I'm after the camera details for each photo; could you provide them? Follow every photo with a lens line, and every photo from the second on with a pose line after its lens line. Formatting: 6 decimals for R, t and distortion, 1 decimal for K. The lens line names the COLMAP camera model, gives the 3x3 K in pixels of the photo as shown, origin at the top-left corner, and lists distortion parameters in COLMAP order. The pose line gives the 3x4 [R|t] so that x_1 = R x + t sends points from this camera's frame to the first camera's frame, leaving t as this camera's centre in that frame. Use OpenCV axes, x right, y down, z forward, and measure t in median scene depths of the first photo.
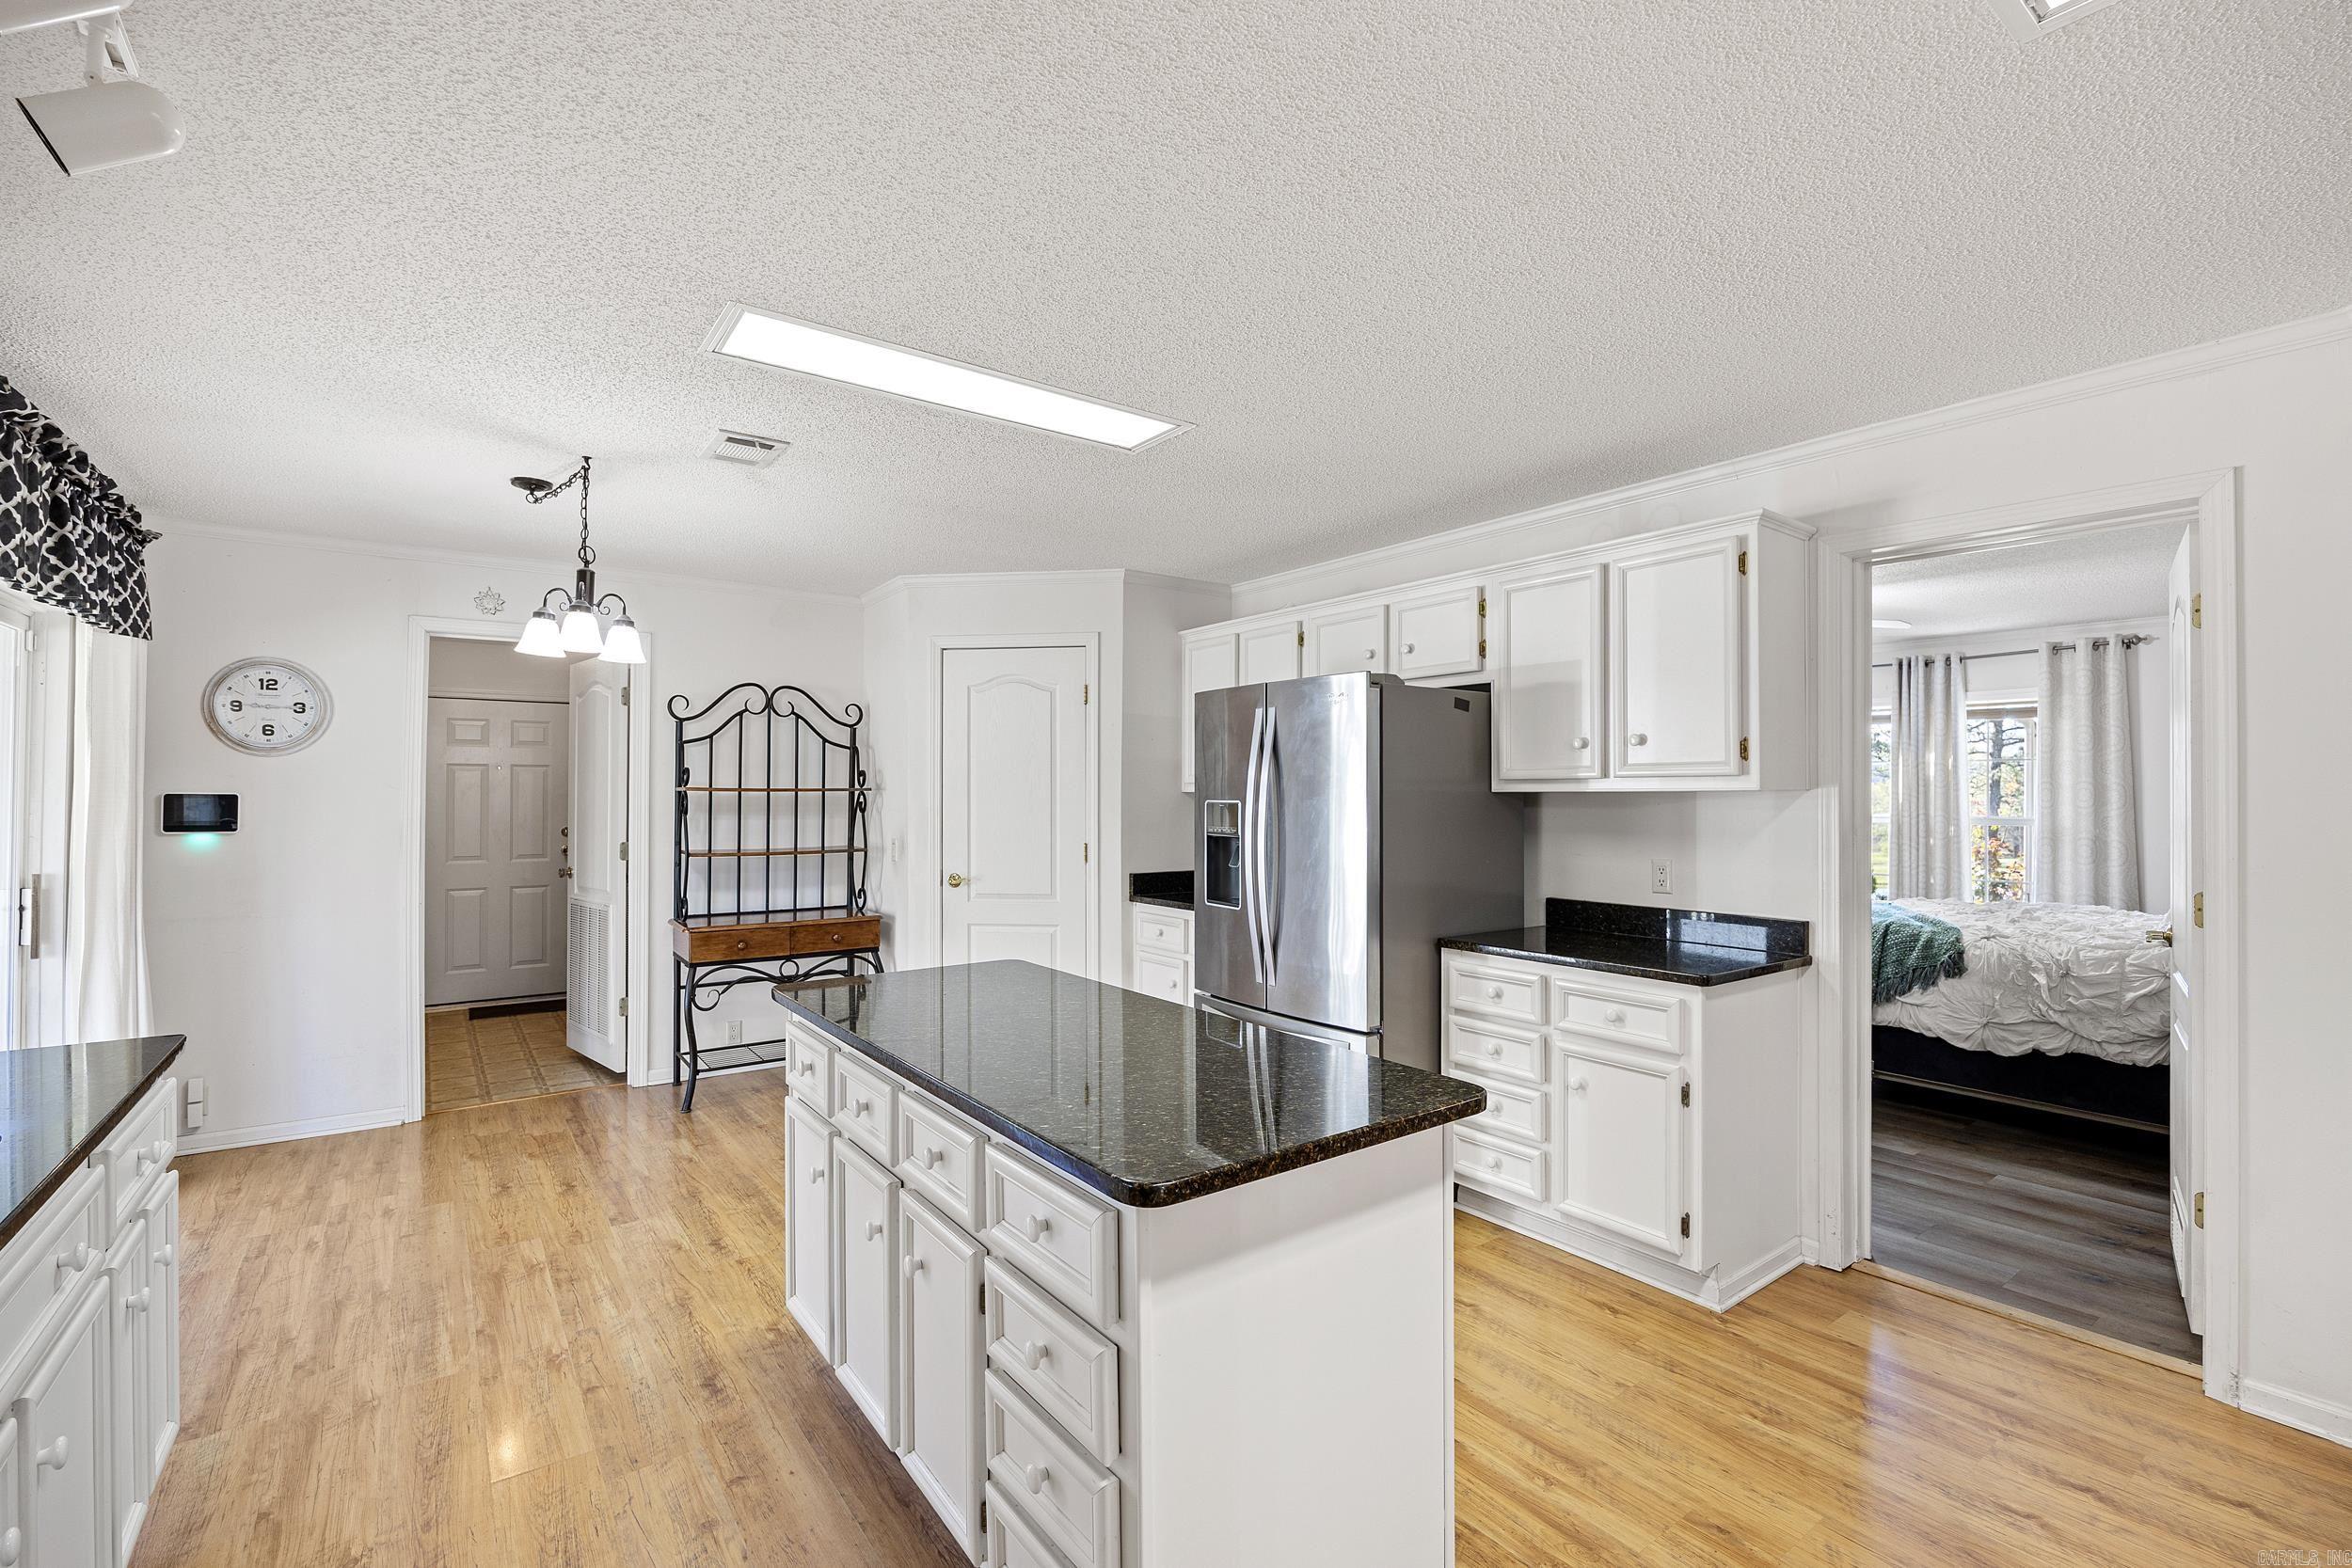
lens RADIAL K [[1037.4, 0, 1190.1], [0, 1037.4, 787.5], [0, 0, 1]] dist [-0.015498, -0.000588]
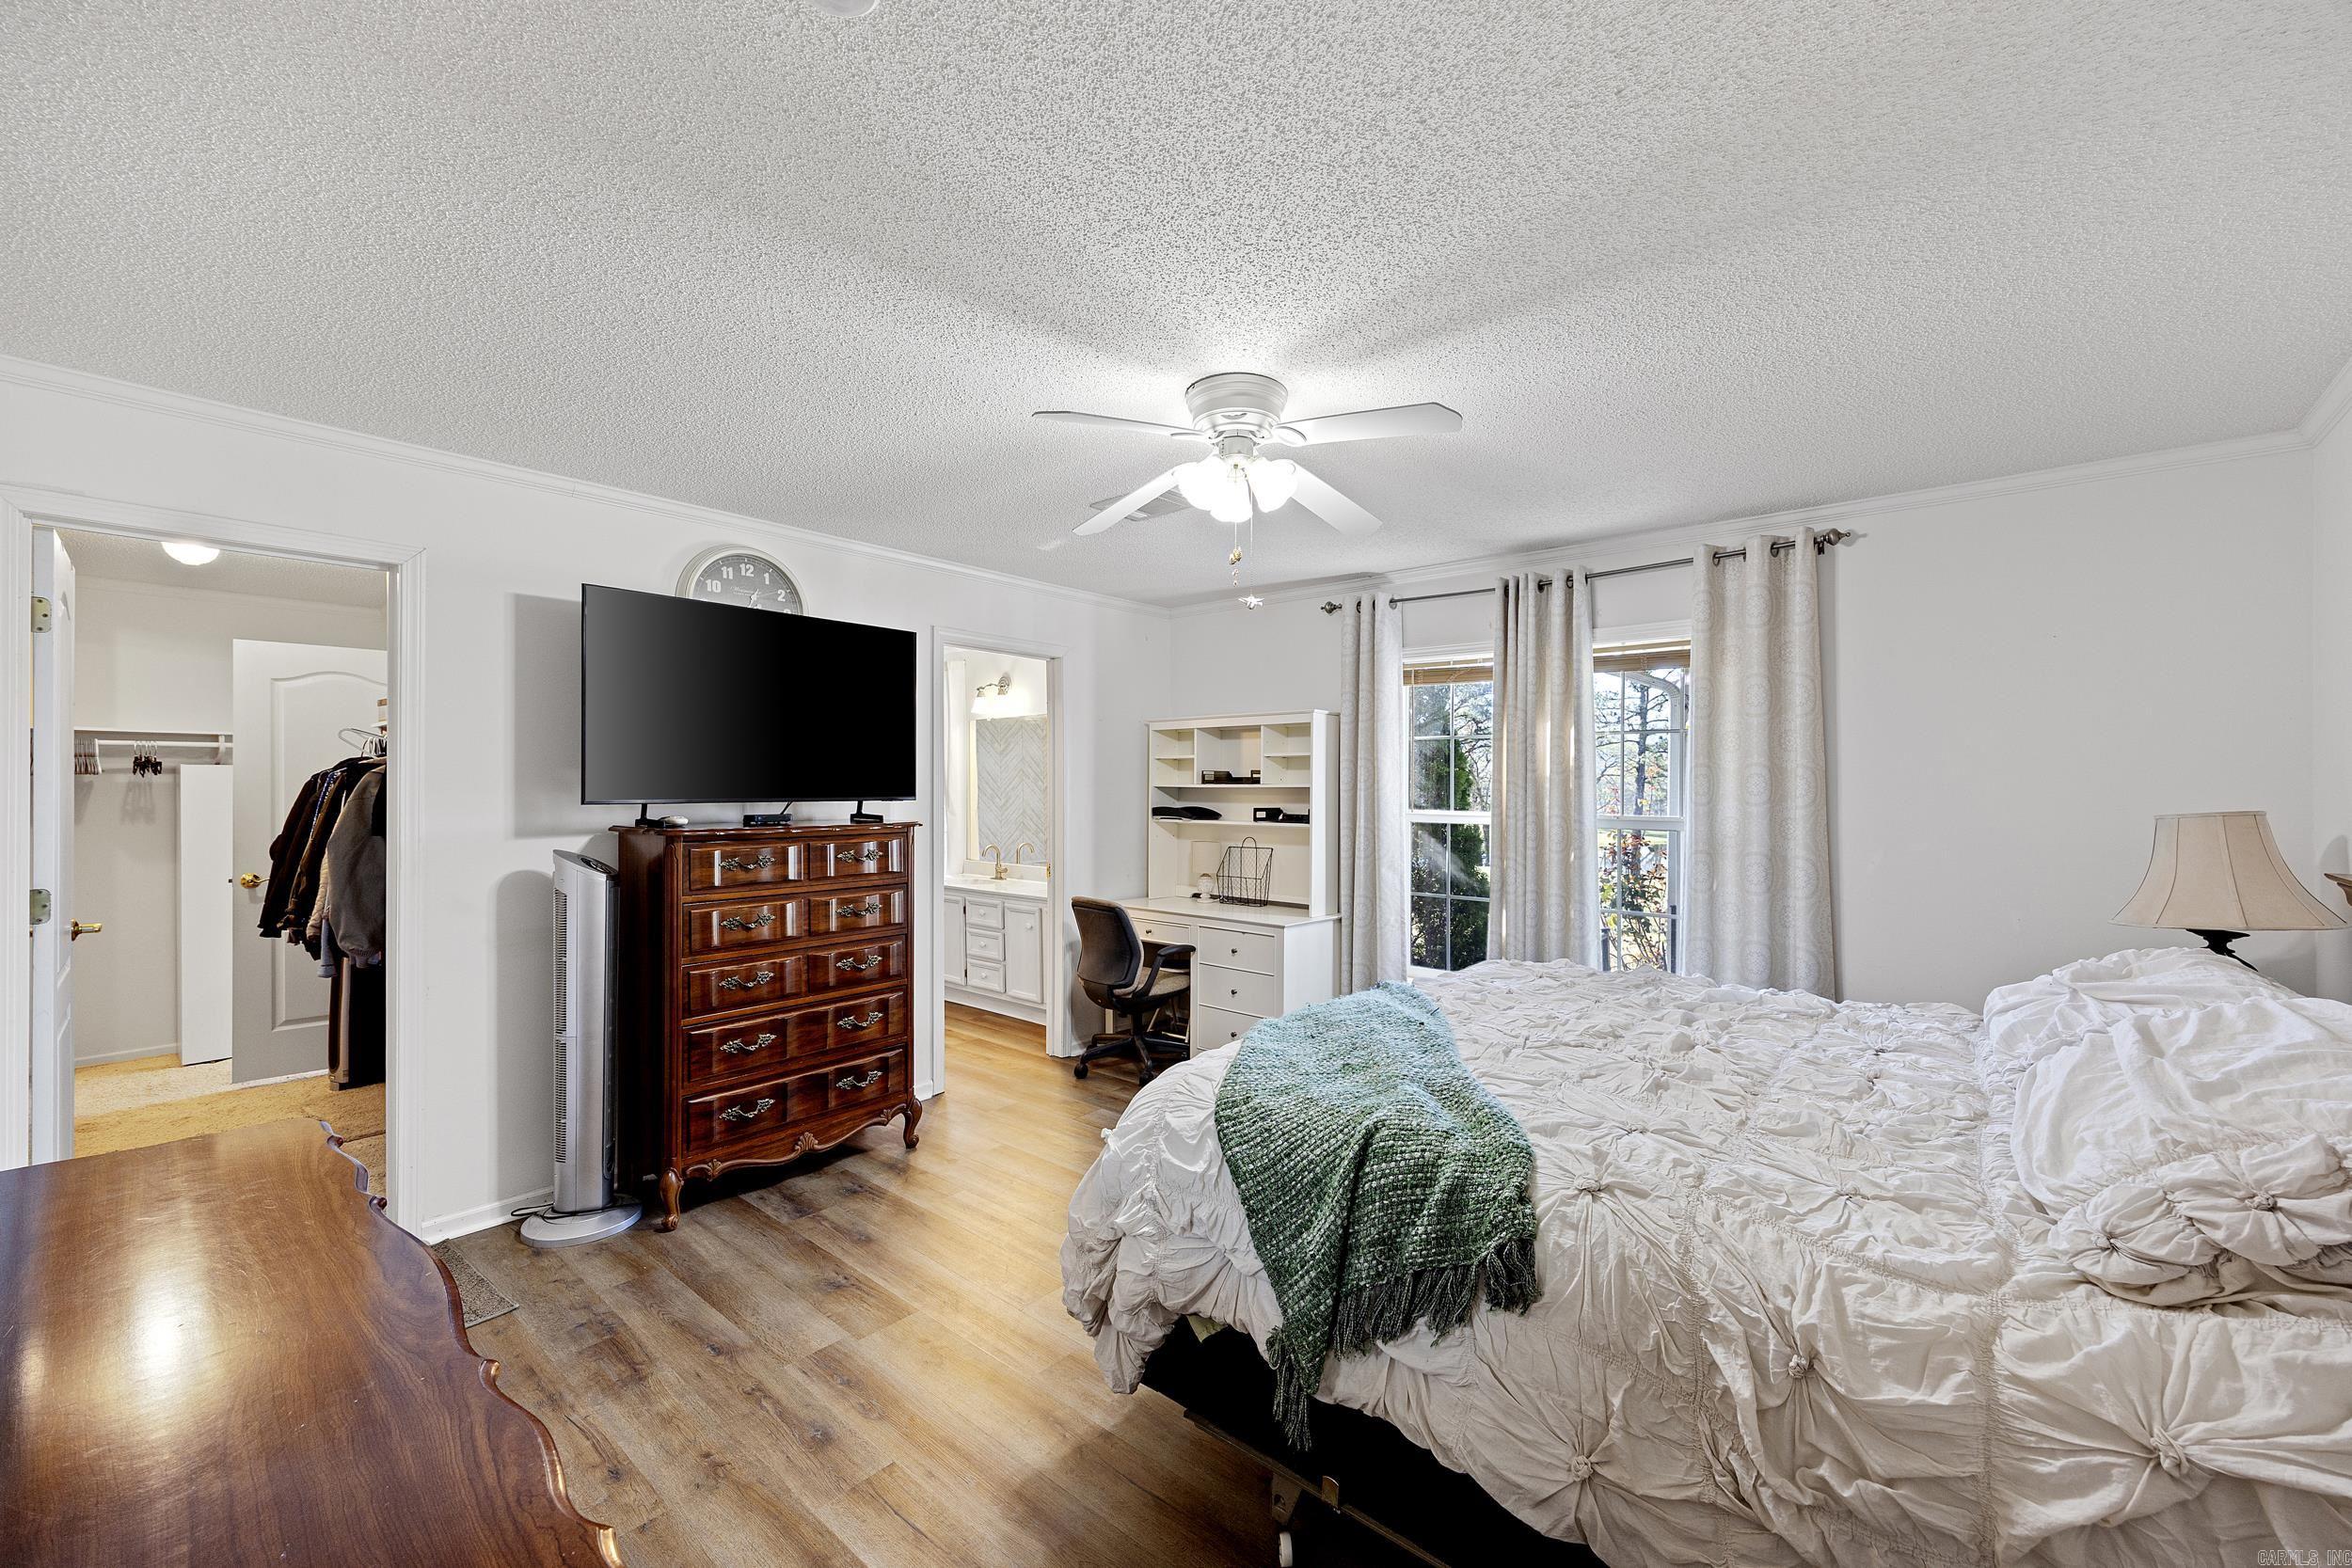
lens RADIAL K [[898.6, 0, 1191.1], [0, 898.6, 788.1], [0, 0, 1]] dist [-0.002111, -0.000367]
pose [[0.980153, -0.007803, 0.198089, 0.418096], [0.004367, 0.999832, 0.017781, -0.002220], [-0.198195, -0.016563, 0.980023, 0.523489]]
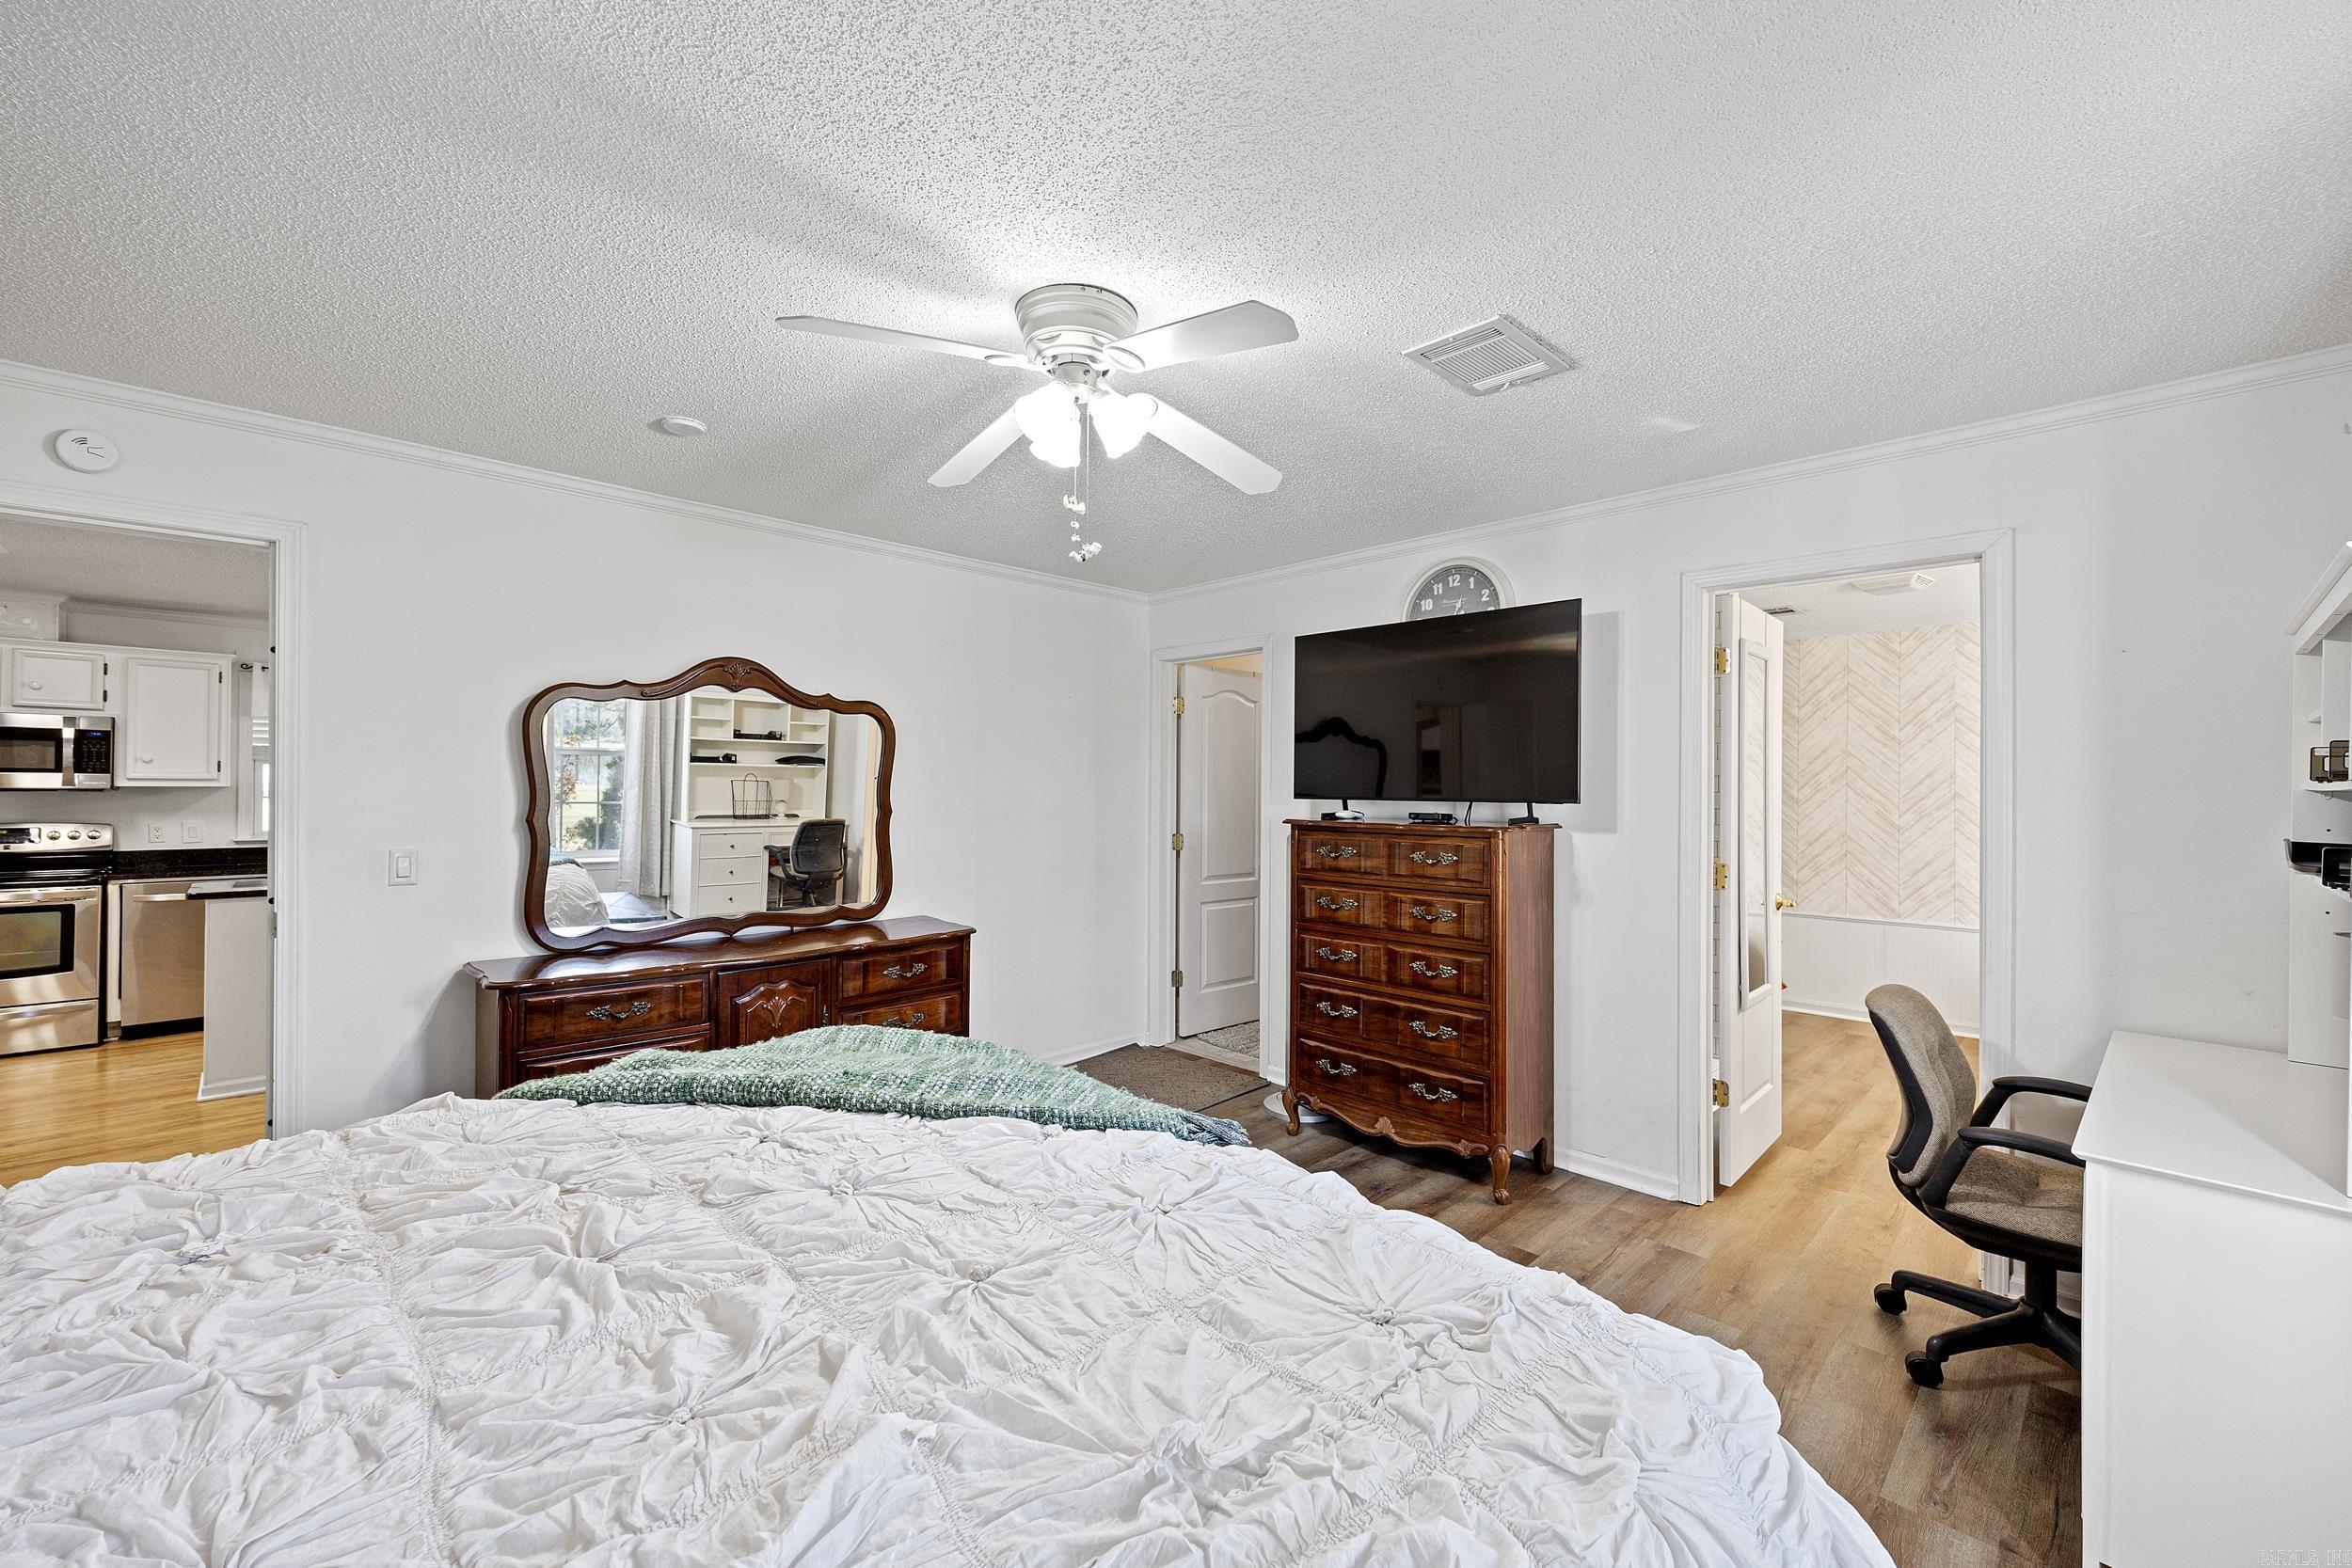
lens RADIAL K [[956.0, 0, 1177.1], [0, 956.0, 791.0], [0, 0, 1]] dist [-0.003314, -0.000358]
pose [[0.128712, -0.006720, -0.991659, 0.864340], [0.001162, 0.999977, -0.006625, 0.012255], [0.991681, -0.000300, 0.128717, 0.879016]]
